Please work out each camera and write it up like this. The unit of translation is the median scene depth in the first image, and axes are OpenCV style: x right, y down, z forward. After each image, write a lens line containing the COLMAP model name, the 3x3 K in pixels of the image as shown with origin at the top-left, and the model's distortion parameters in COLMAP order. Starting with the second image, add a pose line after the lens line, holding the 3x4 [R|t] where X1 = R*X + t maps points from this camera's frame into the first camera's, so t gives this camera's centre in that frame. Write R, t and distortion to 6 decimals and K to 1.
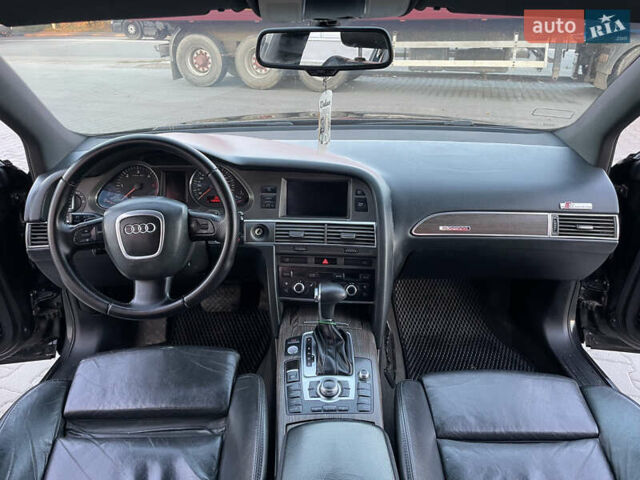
lens RADIAL K [[495.0, 0, 319.7], [0, 495.0, 236.1], [0, 0, 1]] dist [0.047409, -0.071406]
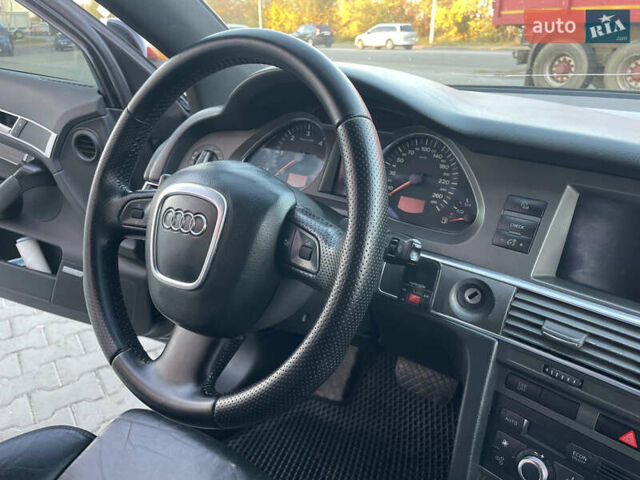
lens RADIAL K [[495.0, 0, 319.7], [0, 495.0, 236.1], [0, 0, 1]] dist [0.047409, -0.071406]
pose [[0.785713, 0.232706, -0.573152, 0.007229], [-0.247849, 0.967349, 0.052988, -0.049441], [0.566769, 0.100421, 0.817734, 0.569488]]
